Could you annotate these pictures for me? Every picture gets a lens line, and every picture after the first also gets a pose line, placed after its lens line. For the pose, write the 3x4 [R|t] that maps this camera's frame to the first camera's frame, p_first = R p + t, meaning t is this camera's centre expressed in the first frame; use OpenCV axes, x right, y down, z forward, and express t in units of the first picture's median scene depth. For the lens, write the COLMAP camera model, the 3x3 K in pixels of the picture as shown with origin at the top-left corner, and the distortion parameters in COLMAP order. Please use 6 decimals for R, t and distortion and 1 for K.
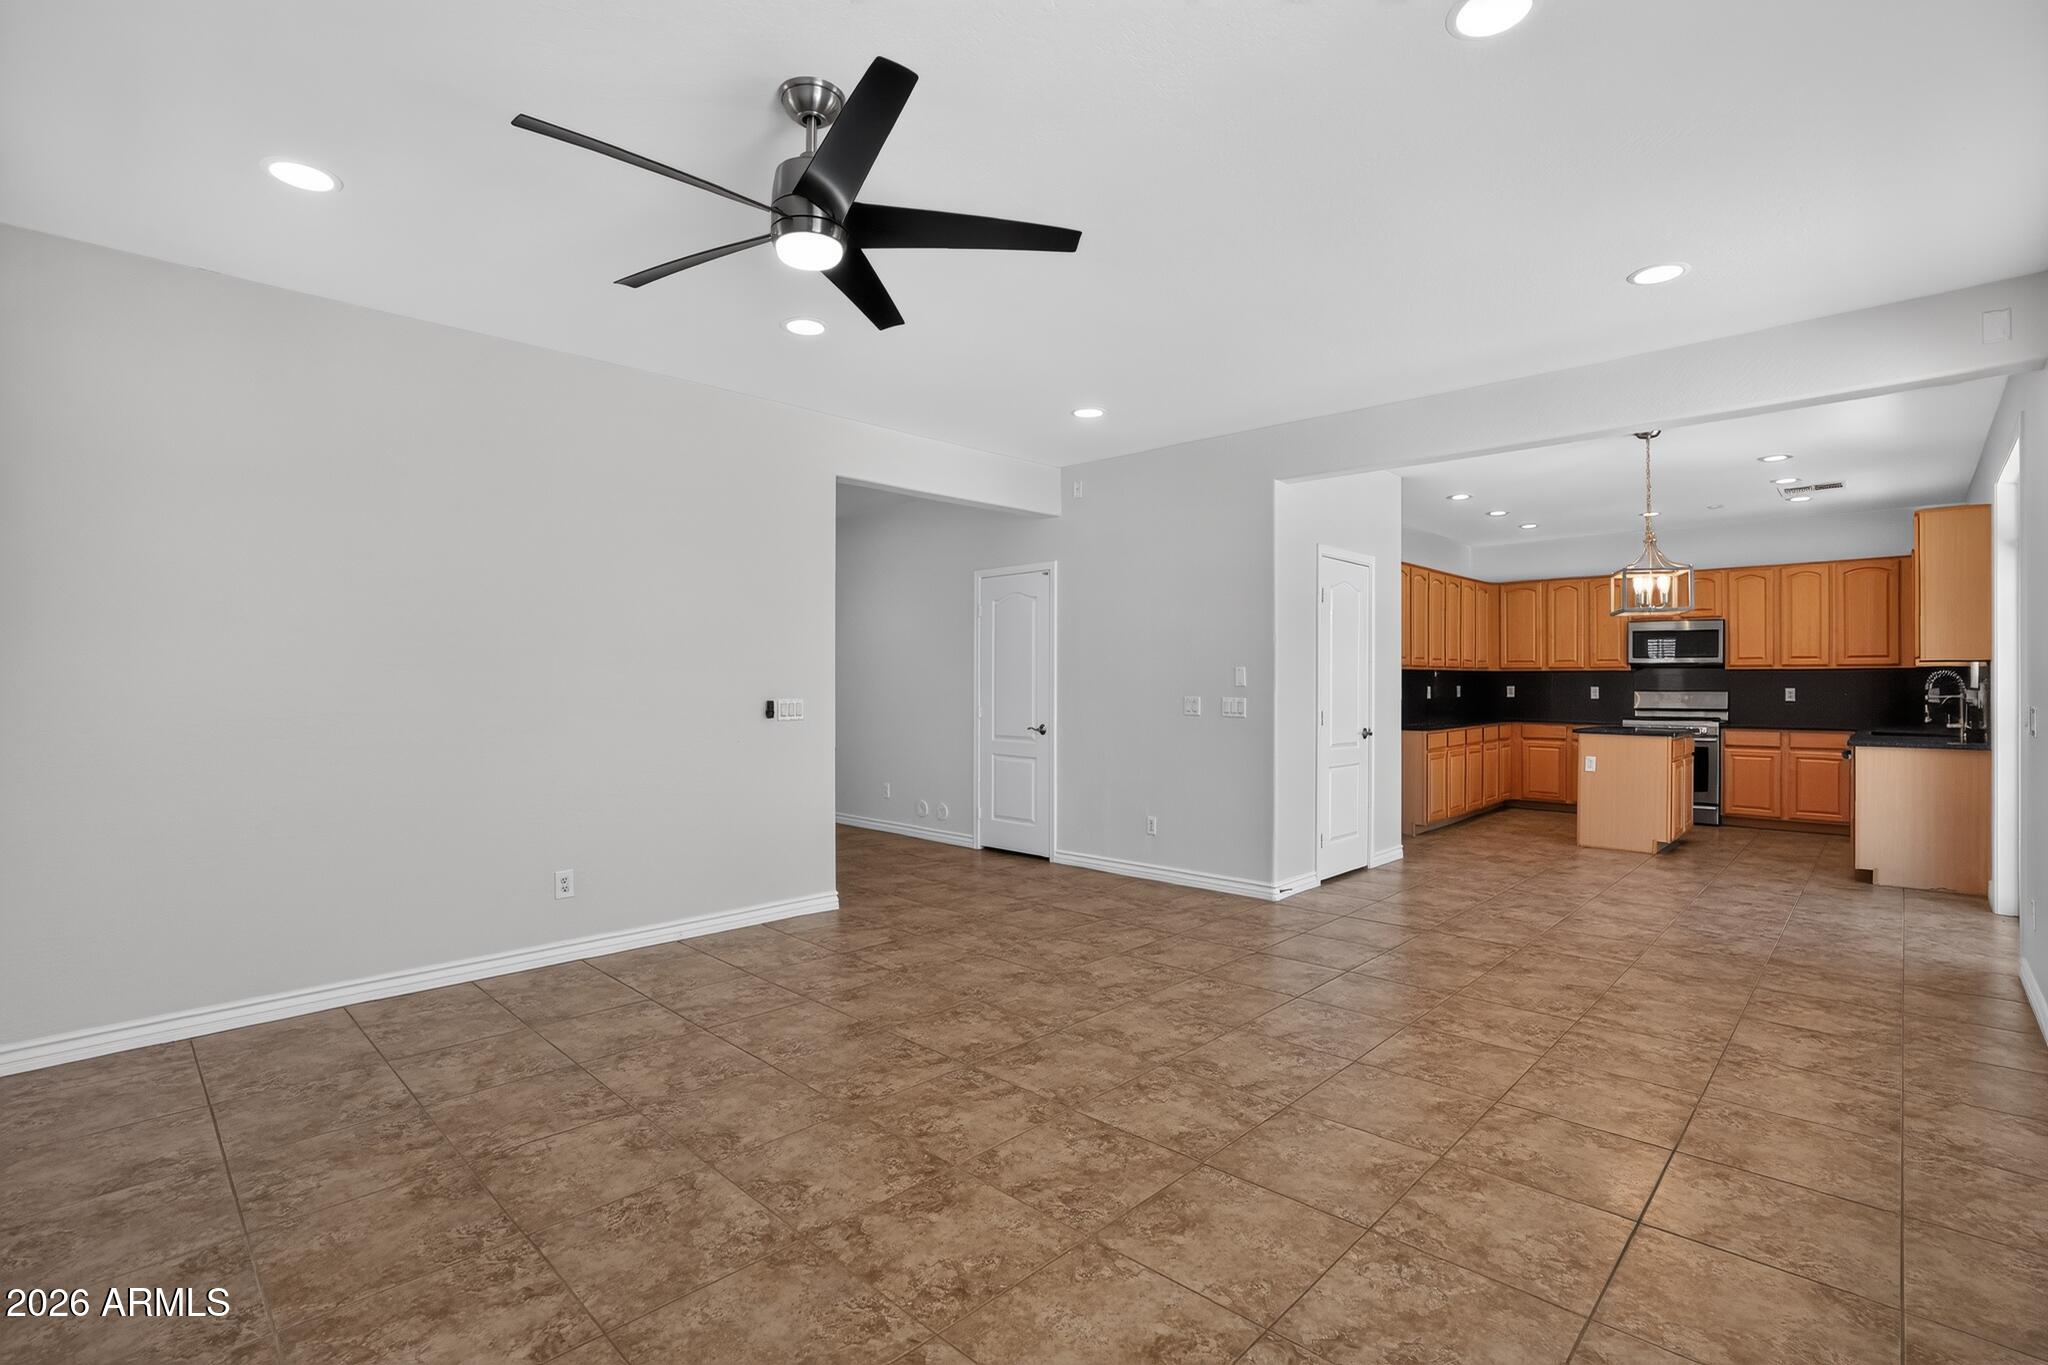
lens RADIAL K [[926.2, 0, 1024.9], [0, 926.2, 680.7], [0, 0, 1]] dist [-0.021344, 0.000401]
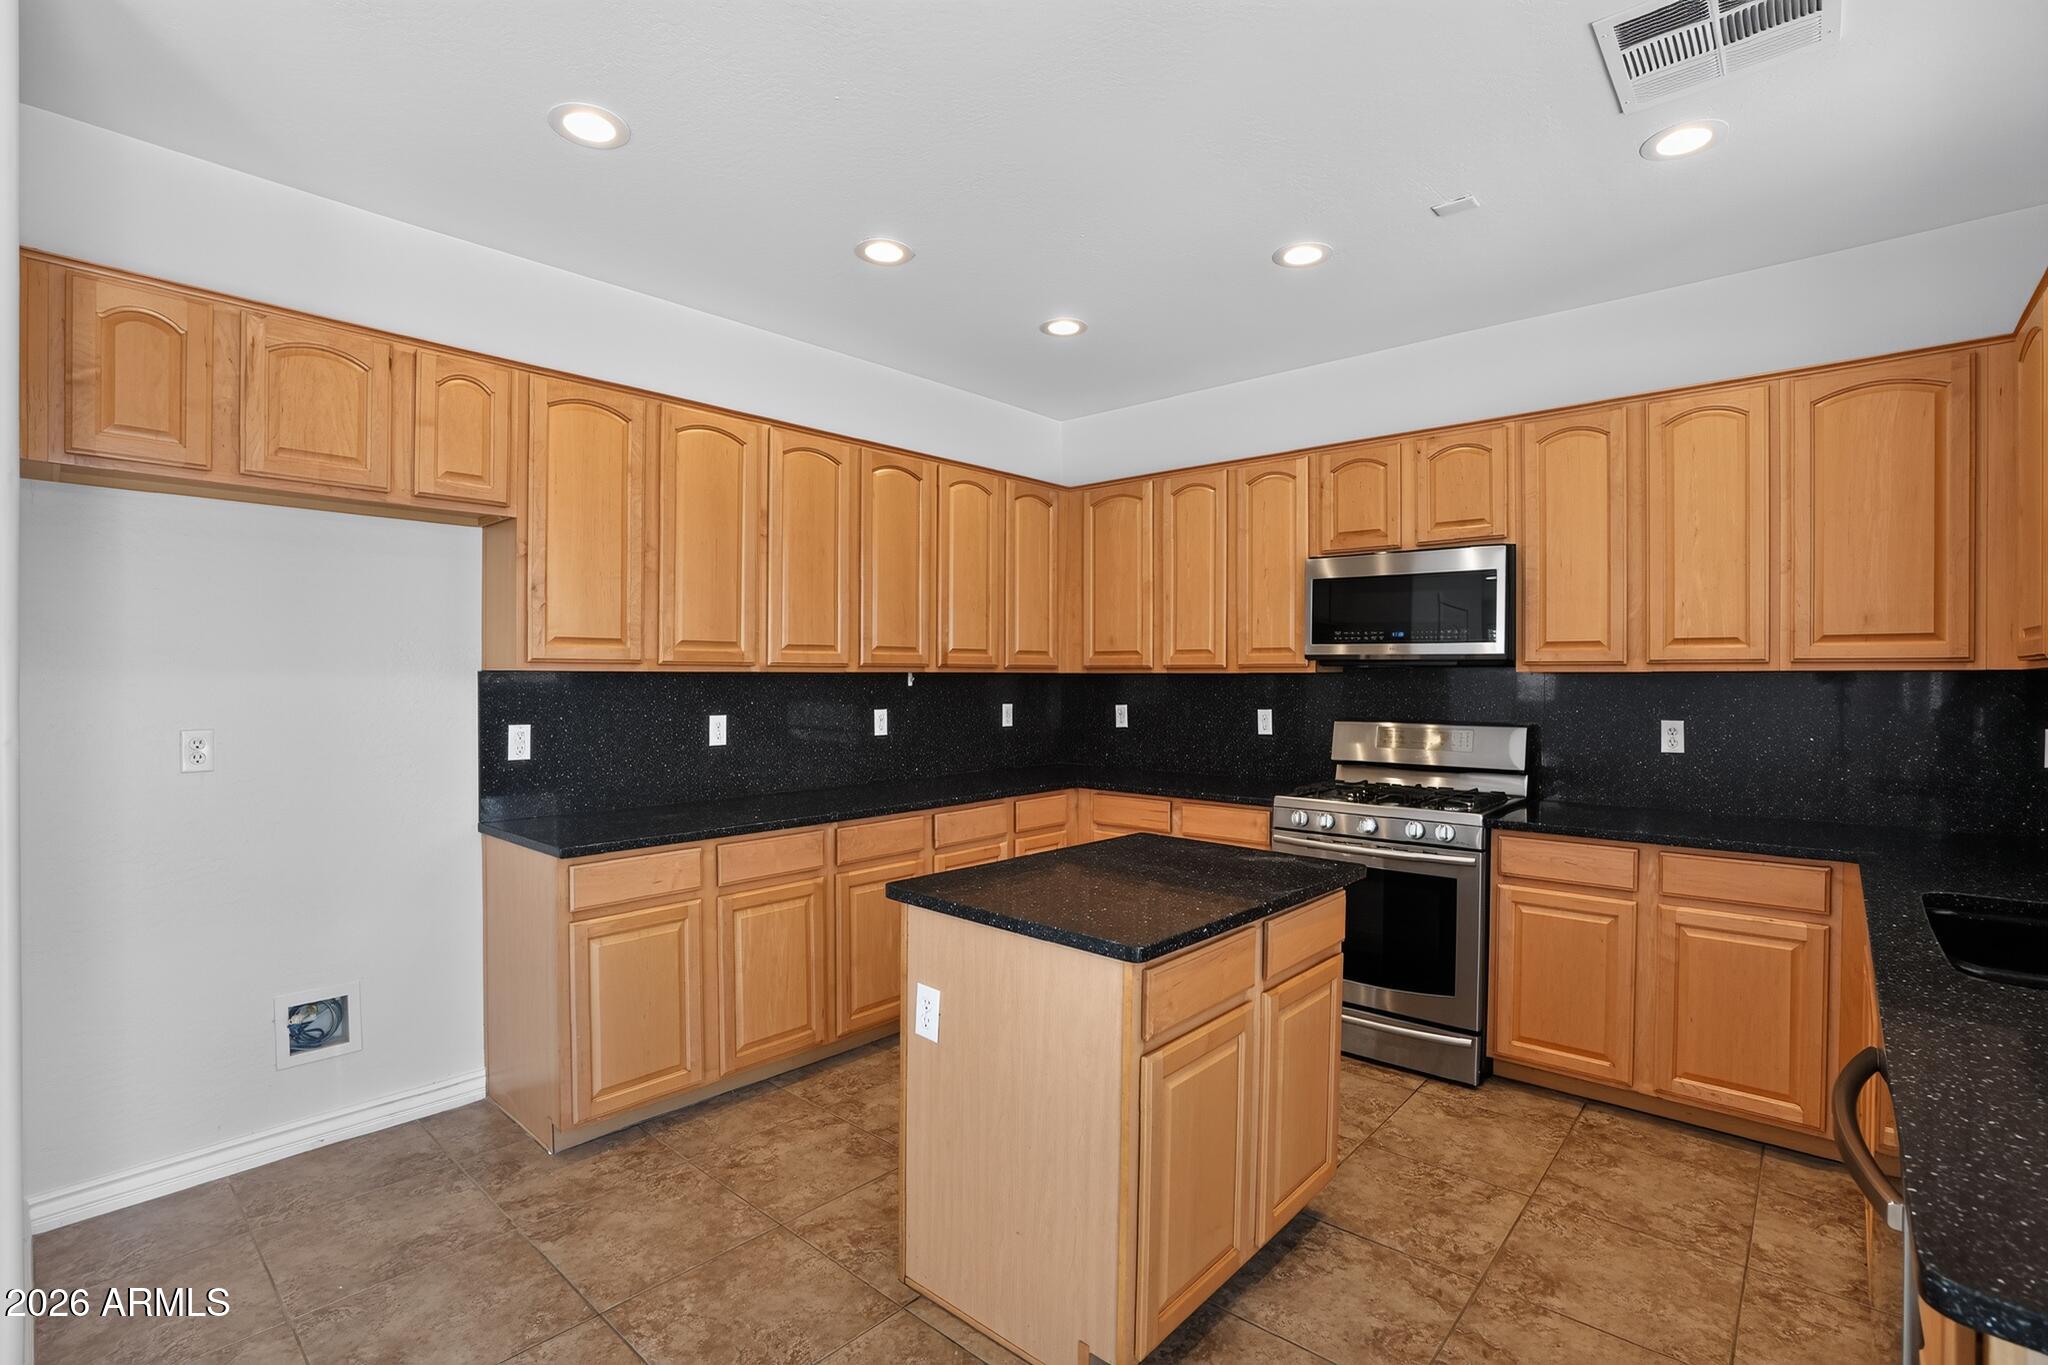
lens RADIAL K [[926.2, 0, 1021.9], [0, 926.2, 683.0], [0, 0, 1]] dist [-0.021344, 0.000401]
pose [[0.999470, 0.000765, 0.032549, 0.553912], [-0.001075, 0.999954, 0.009517, -0.011796], [-0.032540, -0.009547, 0.999425, 0.624513]]
